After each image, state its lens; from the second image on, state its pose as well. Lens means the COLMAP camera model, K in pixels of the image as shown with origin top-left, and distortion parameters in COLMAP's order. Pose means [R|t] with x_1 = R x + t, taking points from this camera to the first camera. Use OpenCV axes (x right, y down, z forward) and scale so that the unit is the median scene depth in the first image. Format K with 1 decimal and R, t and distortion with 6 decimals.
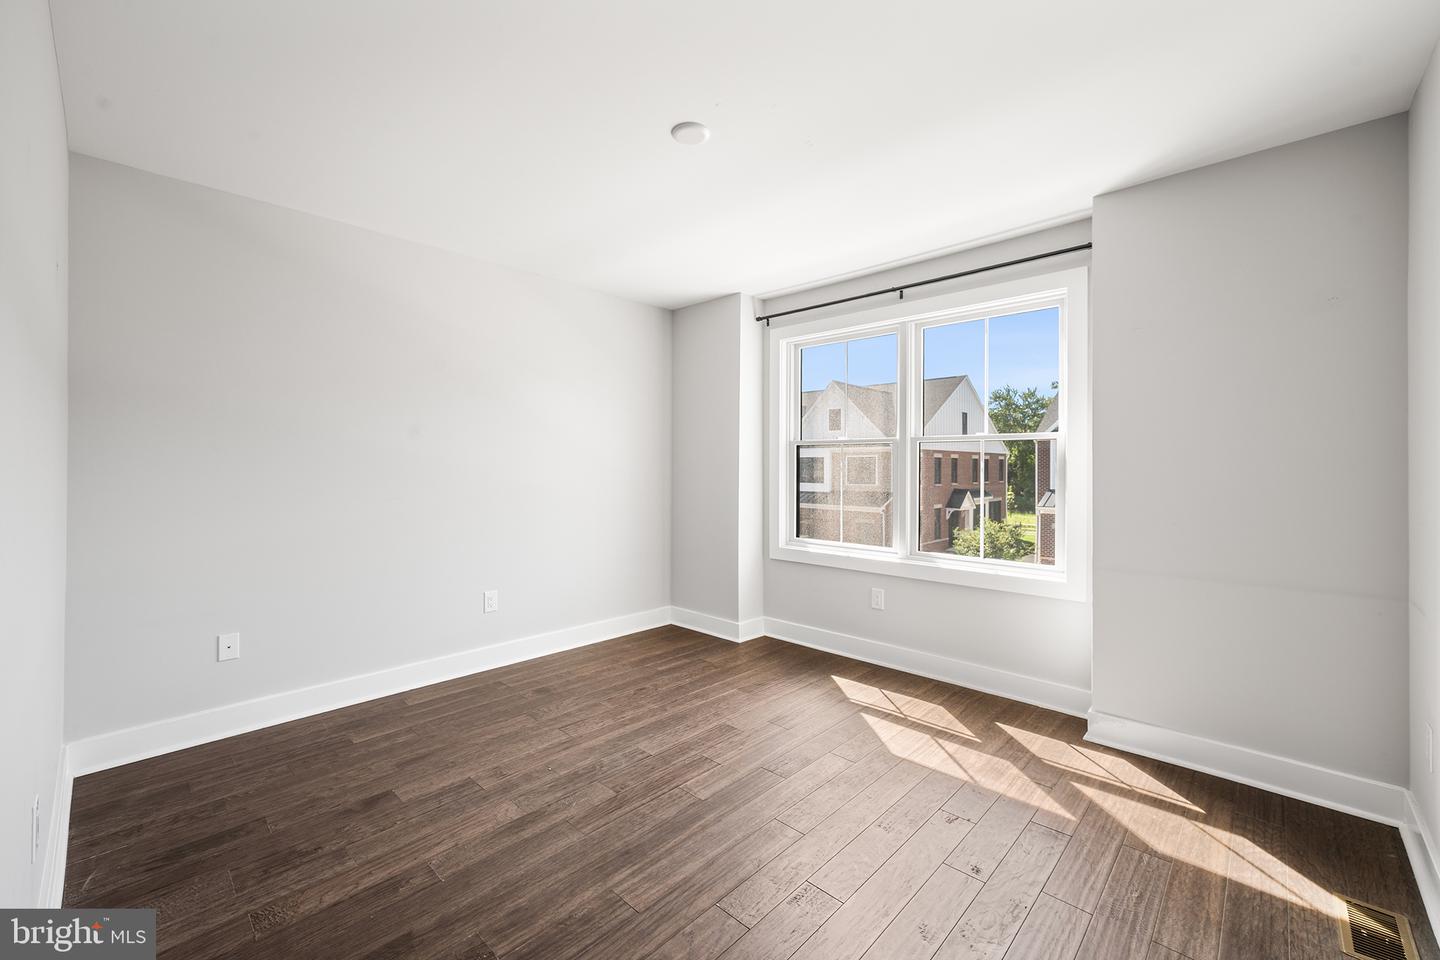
lens RADIAL K [[580.6, 0, 721.7], [0, 580.6, 471.0], [0, 0, 1]] dist [-0.000154, 0.000348]
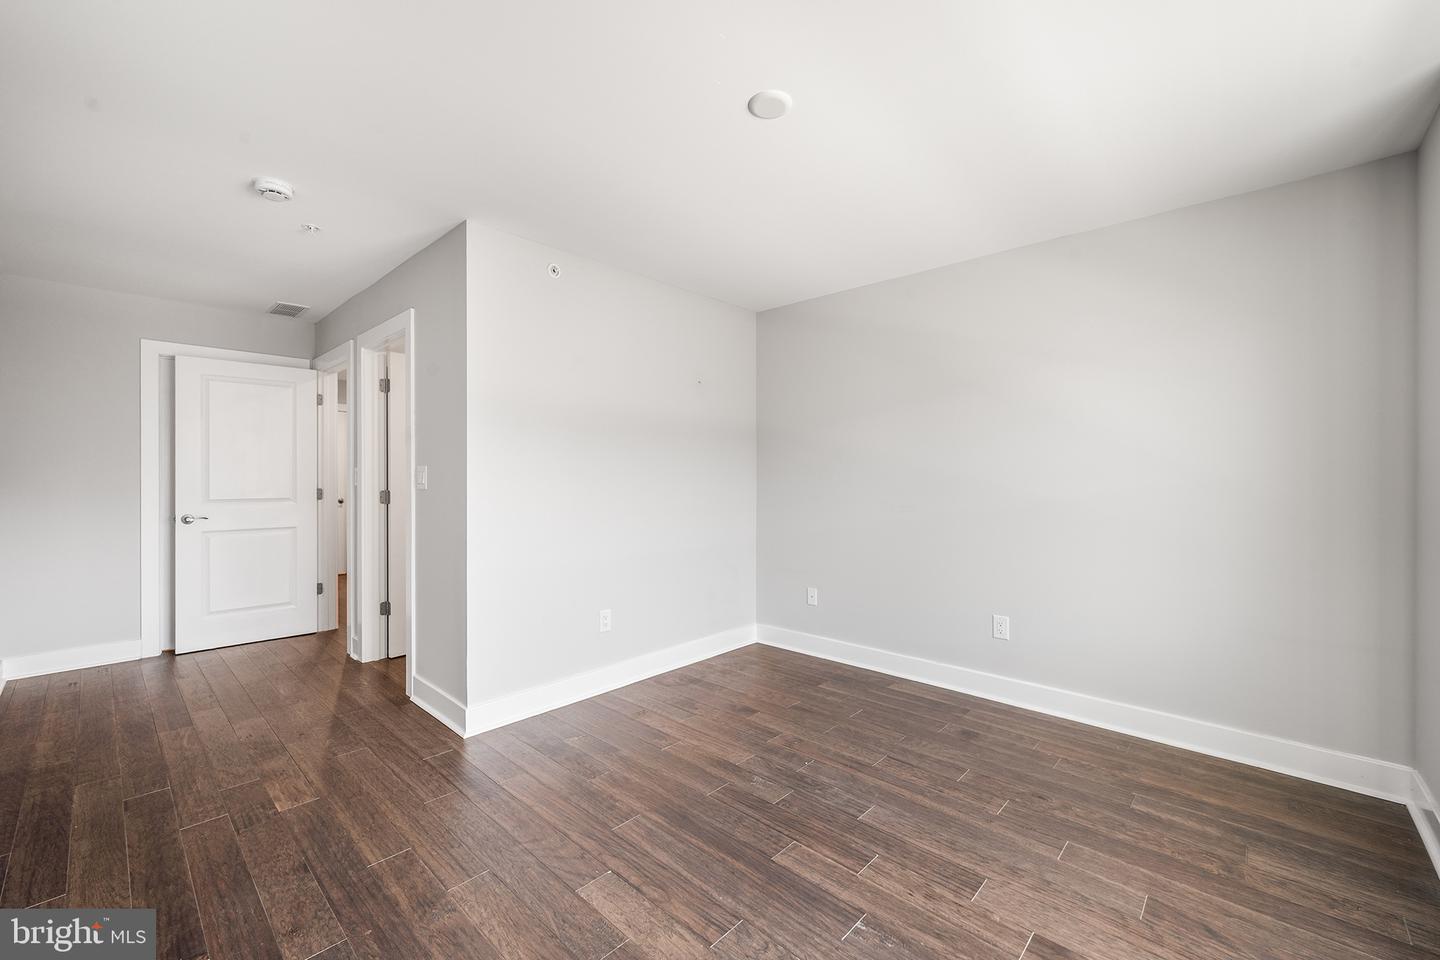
lens RADIAL K [[580.6, 0, 721.4], [0, 580.6, 480.2], [0, 0, 1]] dist [-0.000154, 0.000348]
pose [[0.012406, 0.000079, -0.999923, 0.588596], [-0.009375, 0.999956, -0.000037, -0.003187], [0.999879, 0.009375, 0.012406, 0.634280]]
